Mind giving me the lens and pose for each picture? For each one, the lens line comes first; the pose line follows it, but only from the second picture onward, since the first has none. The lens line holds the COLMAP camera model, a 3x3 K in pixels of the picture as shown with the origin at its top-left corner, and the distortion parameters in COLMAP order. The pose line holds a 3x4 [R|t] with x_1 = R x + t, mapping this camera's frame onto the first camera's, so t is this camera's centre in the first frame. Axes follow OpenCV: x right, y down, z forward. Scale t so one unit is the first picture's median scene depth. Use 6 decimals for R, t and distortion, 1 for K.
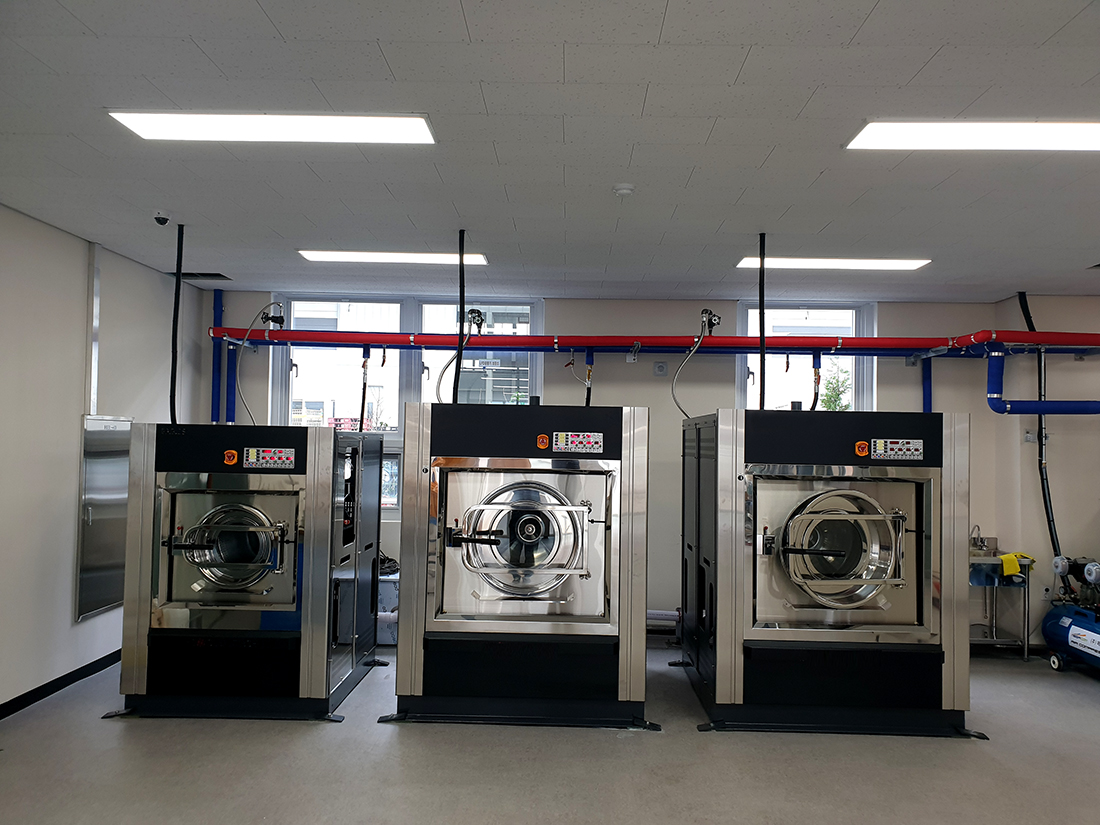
lens RADIAL K [[844.6, 0, 556.0], [0, 844.6, 420.6], [0, 0, 1]] dist [0.029873, -0.007440]
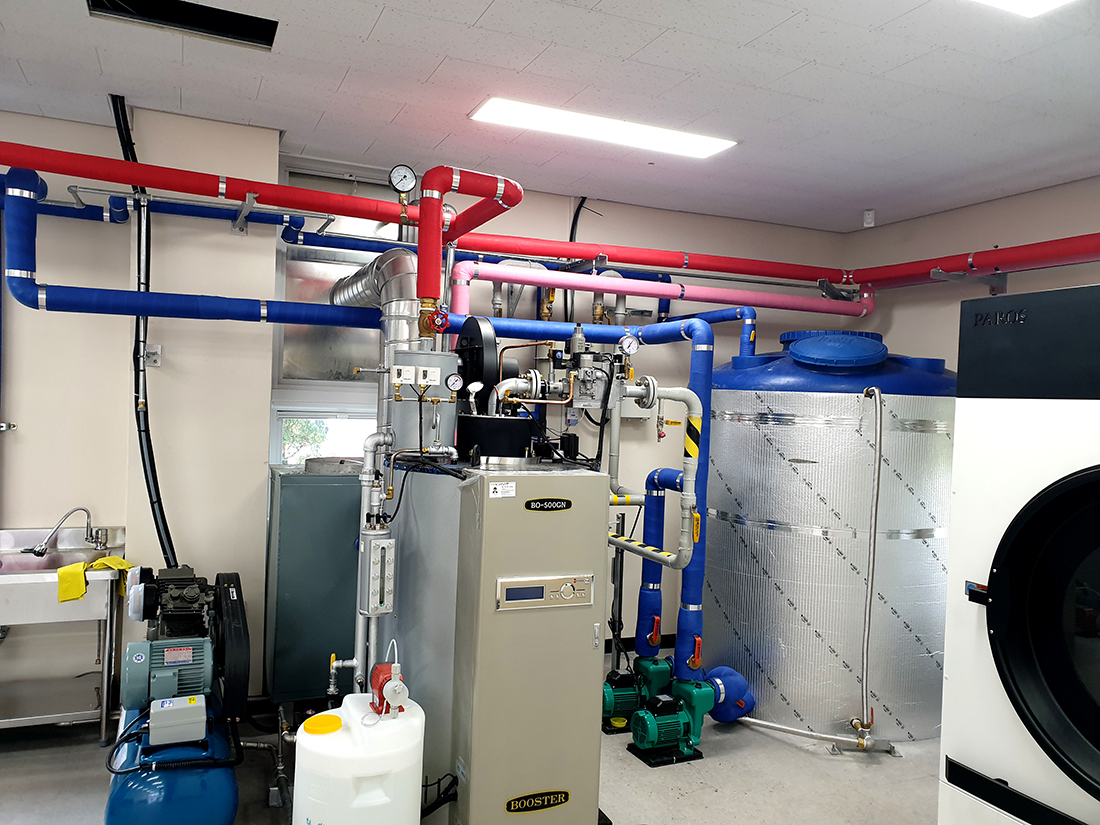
lens RADIAL K [[844.6, 0, 556.0], [0, 844.6, 420.6], [0, 0, 1]] dist [0.029873, -0.007440]
pose [[0.909740, 0.007334, 0.415114, 0.625798], [-0.034815, 0.997670, 0.058672, 0.019485], [-0.413717, -0.067829, 0.907875, 0.394158]]
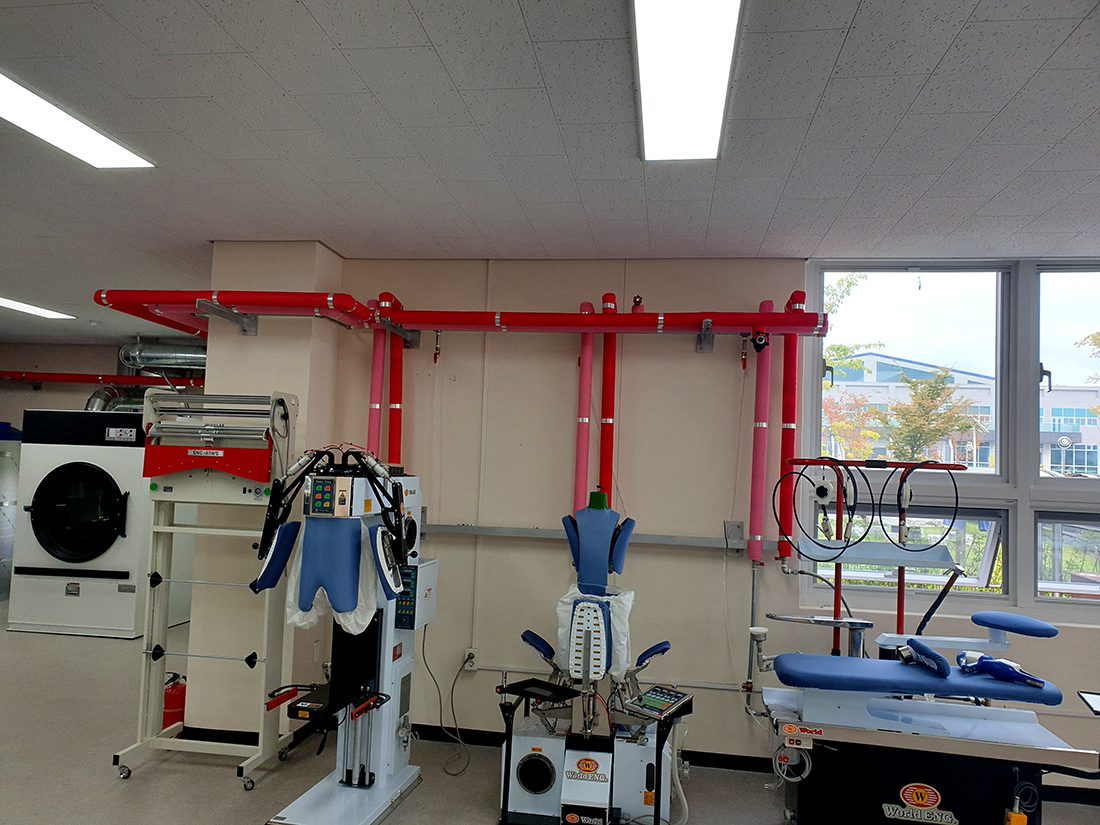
lens RADIAL K [[849.0, 0, 531.7], [0, 849.0, 415.0], [0, 0, 1]] dist [0.040292, -0.027663]
pose [[0.138954, 0.047056, 0.989180, -0.155193], [-0.062575, 0.997292, -0.038652, -0.013021], [-0.988320, -0.056527, 0.141522, -0.214448]]
